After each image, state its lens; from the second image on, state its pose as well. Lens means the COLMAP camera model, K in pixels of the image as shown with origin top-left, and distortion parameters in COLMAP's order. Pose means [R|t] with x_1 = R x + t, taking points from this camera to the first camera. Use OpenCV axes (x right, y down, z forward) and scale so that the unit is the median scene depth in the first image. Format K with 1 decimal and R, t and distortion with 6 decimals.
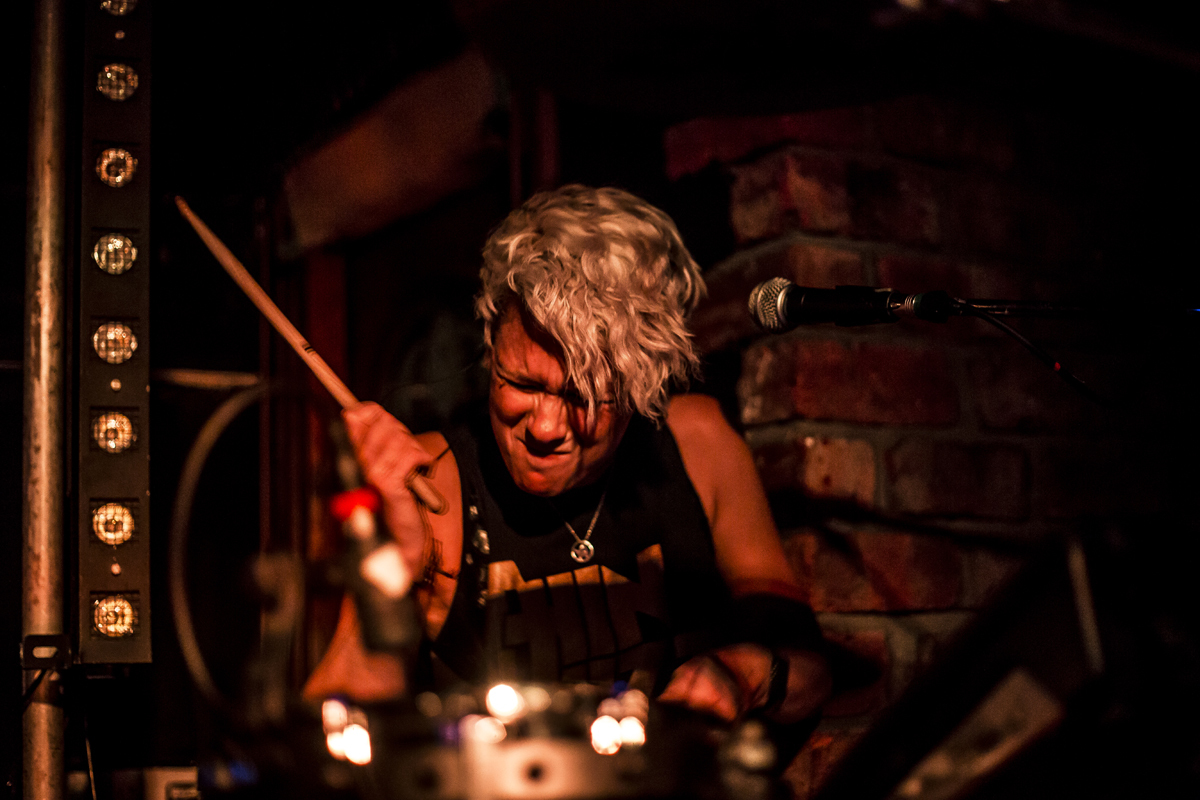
lens RADIAL K [[1826.9, 0, 600.0], [0, 1826.9, 400.0], [0, 0, 1]] dist [-0.046813, -0.157437]
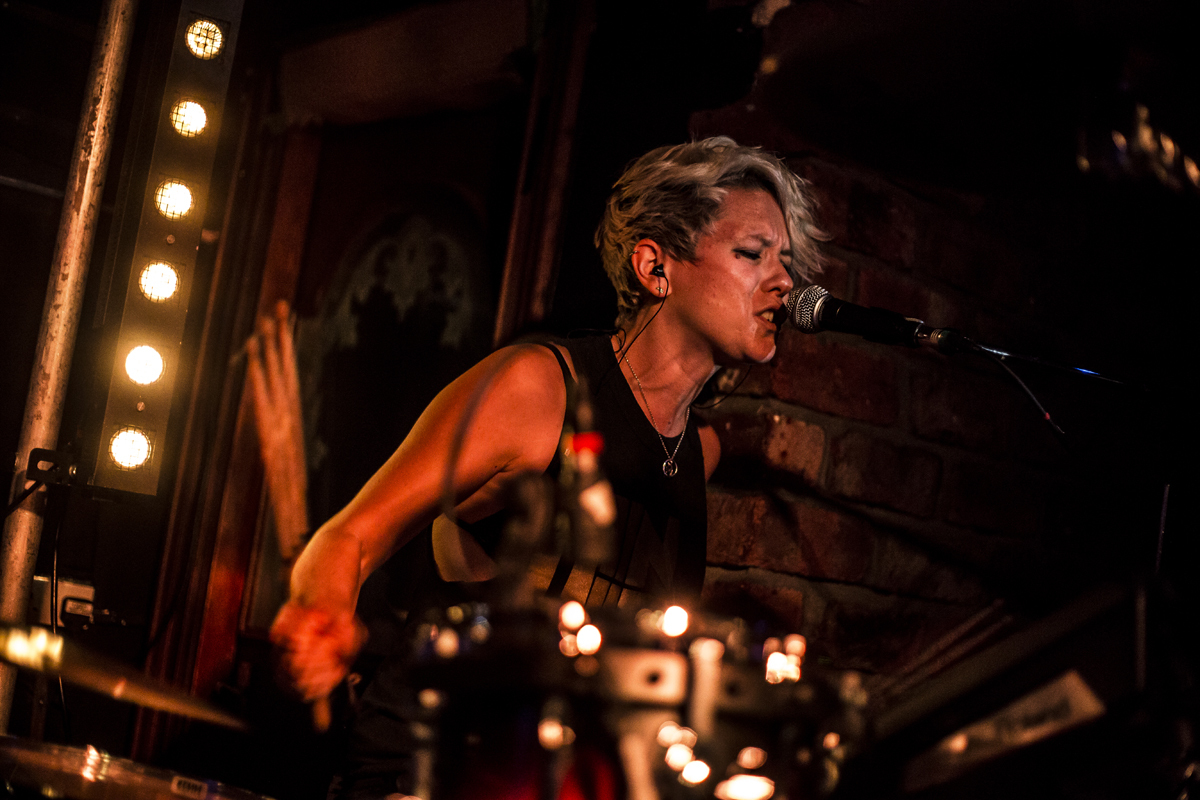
lens RADIAL K [[1826.9, 0, 600.0], [0, 1826.9, 400.0], [0, 0, 1]] dist [-0.046813, -0.157437]
pose [[0.970965, 0.199516, 0.131990, -0.140172], [-0.206583, 0.977524, 0.042079, -0.013118], [-0.120628, -0.068124, 0.990358, -0.110045]]
